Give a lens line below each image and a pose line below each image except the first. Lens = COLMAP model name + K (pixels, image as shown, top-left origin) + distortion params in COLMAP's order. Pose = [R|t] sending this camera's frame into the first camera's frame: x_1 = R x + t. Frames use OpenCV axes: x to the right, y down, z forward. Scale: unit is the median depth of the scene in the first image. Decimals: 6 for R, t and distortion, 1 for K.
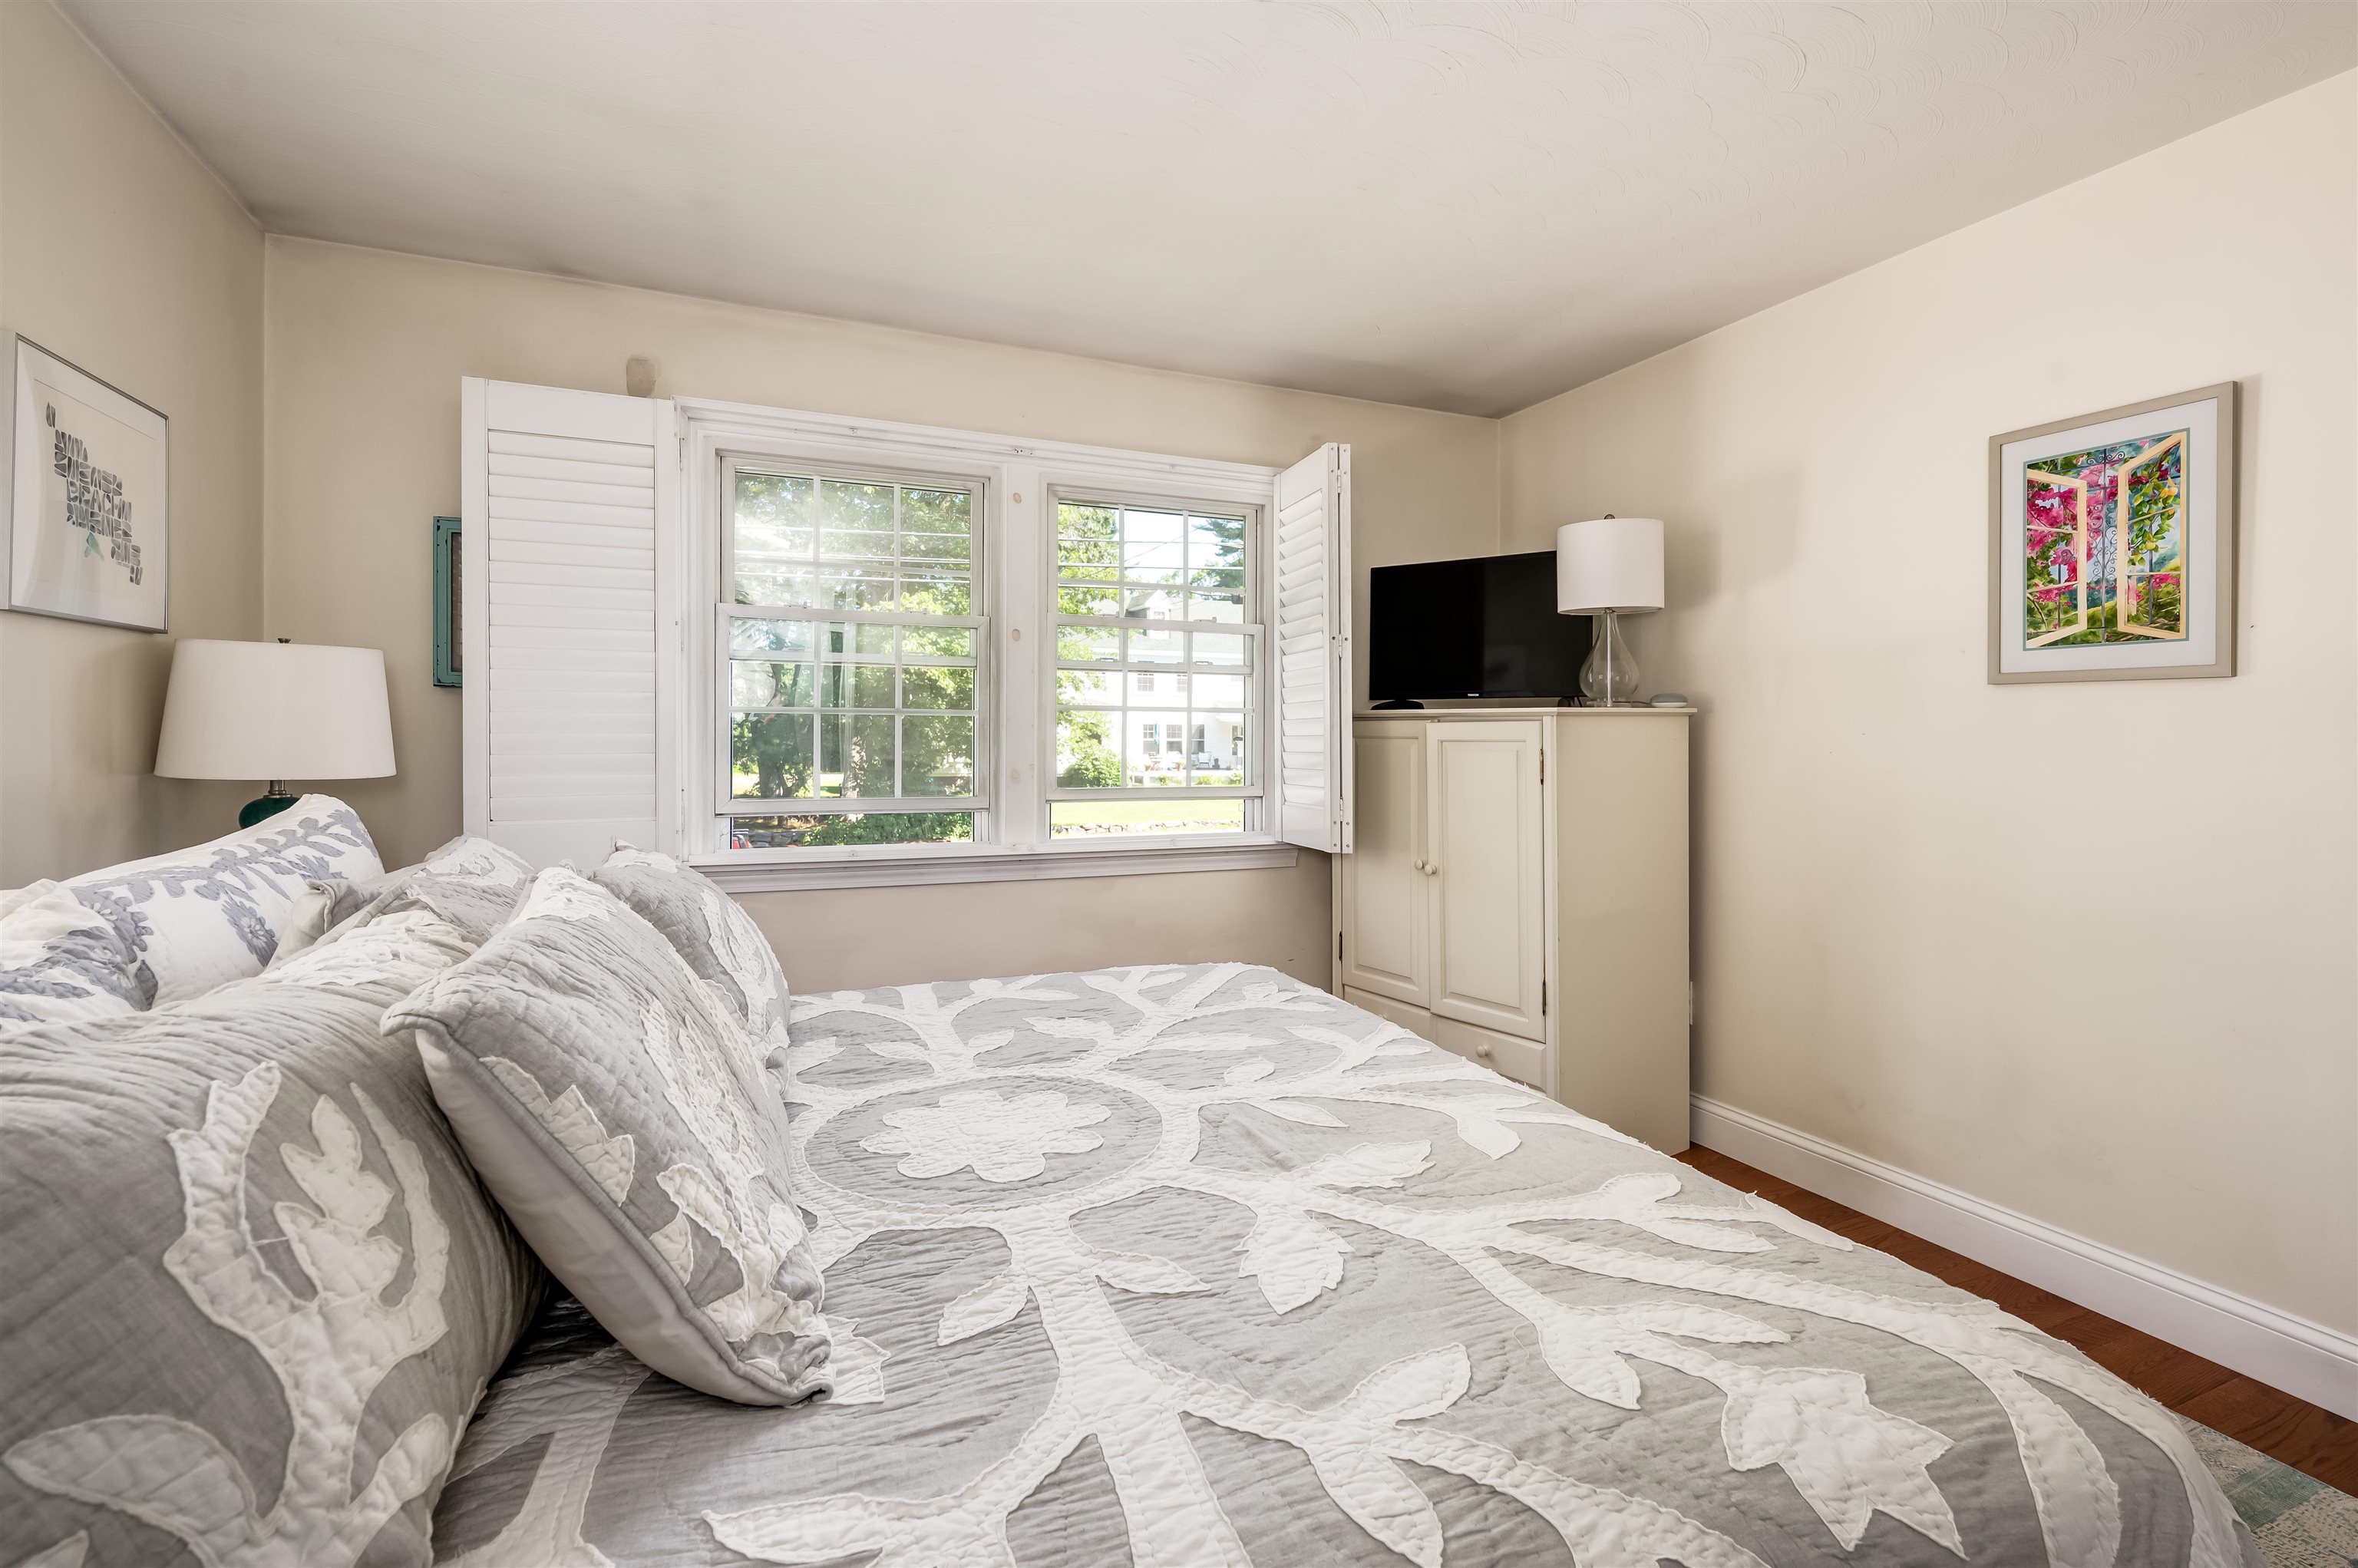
lens RADIAL K [[1120.0, 0, 1215.9], [0, 1120.0, 747.0], [0, 0, 1]] dist [-0.000961, -0.000248]
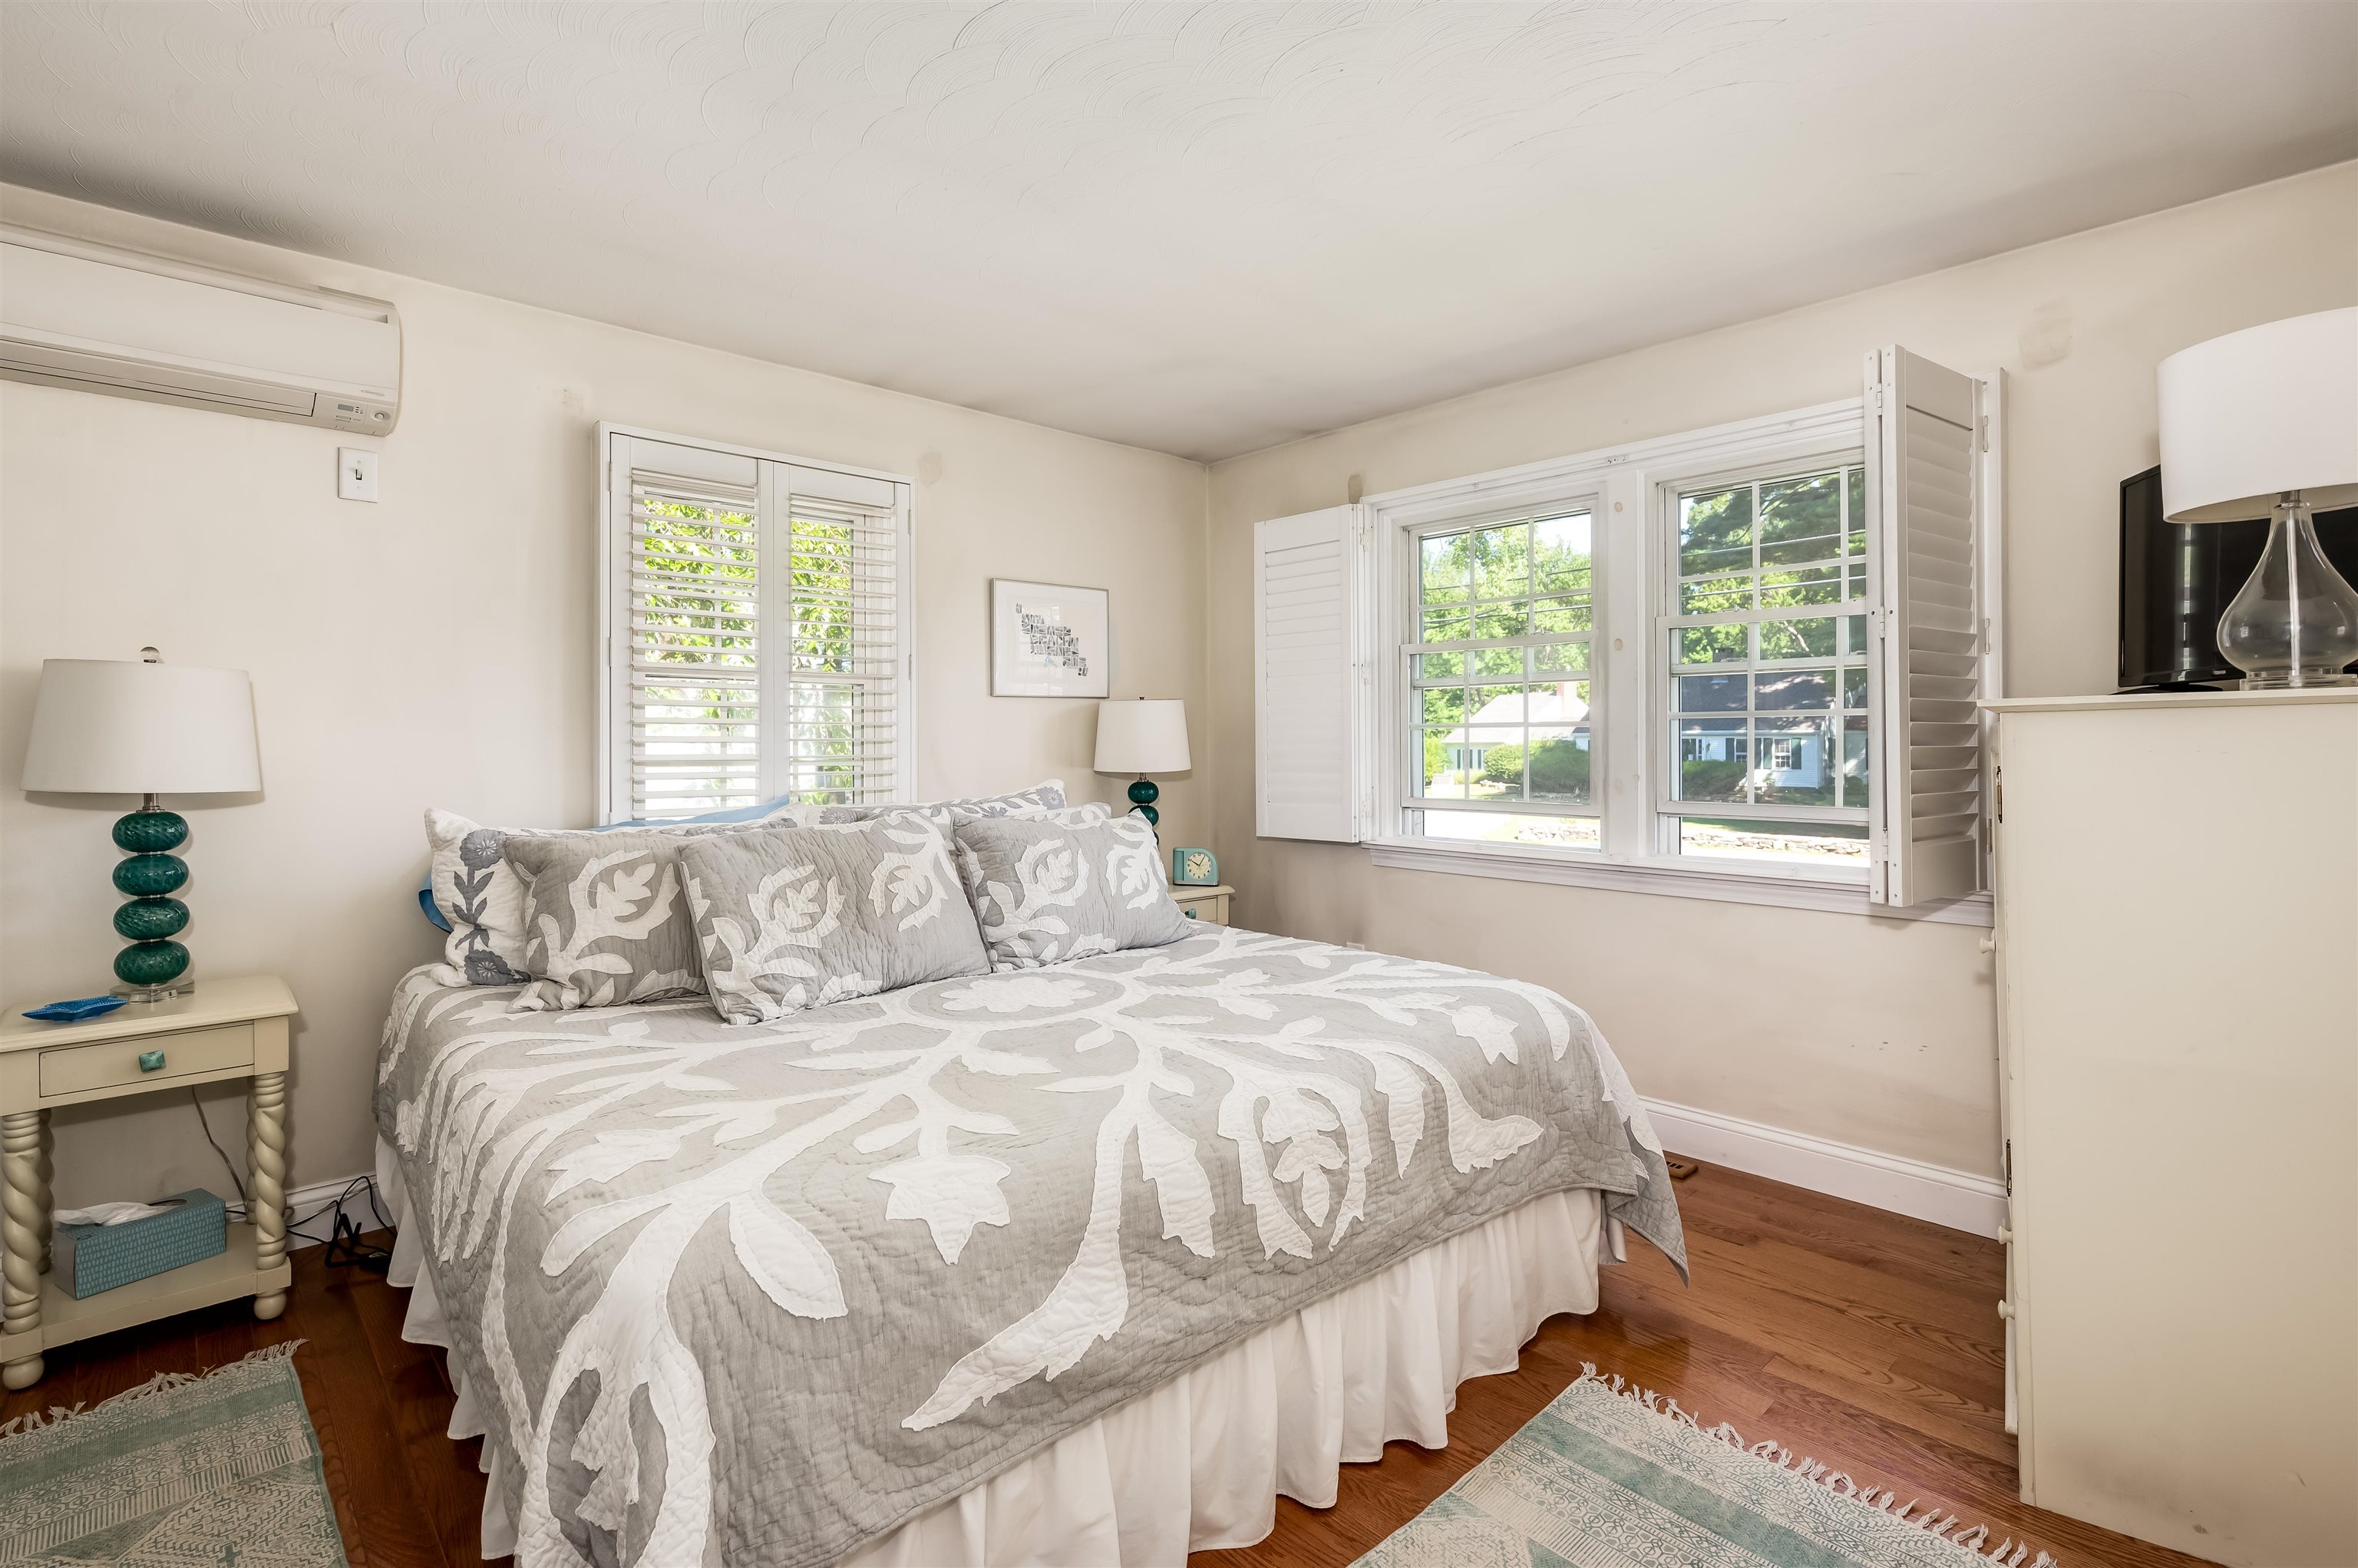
lens RADIAL K [[1120.0, 0, 1215.9], [0, 1120.0, 747.0], [0, 0, 1]] dist [-0.000961, -0.000248]
pose [[0.324663, -0.002290, -0.945827, 1.023137], [-0.001360, 0.999995, -0.002888, -0.008392], [0.945829, 0.002224, 0.324658, 0.533006]]
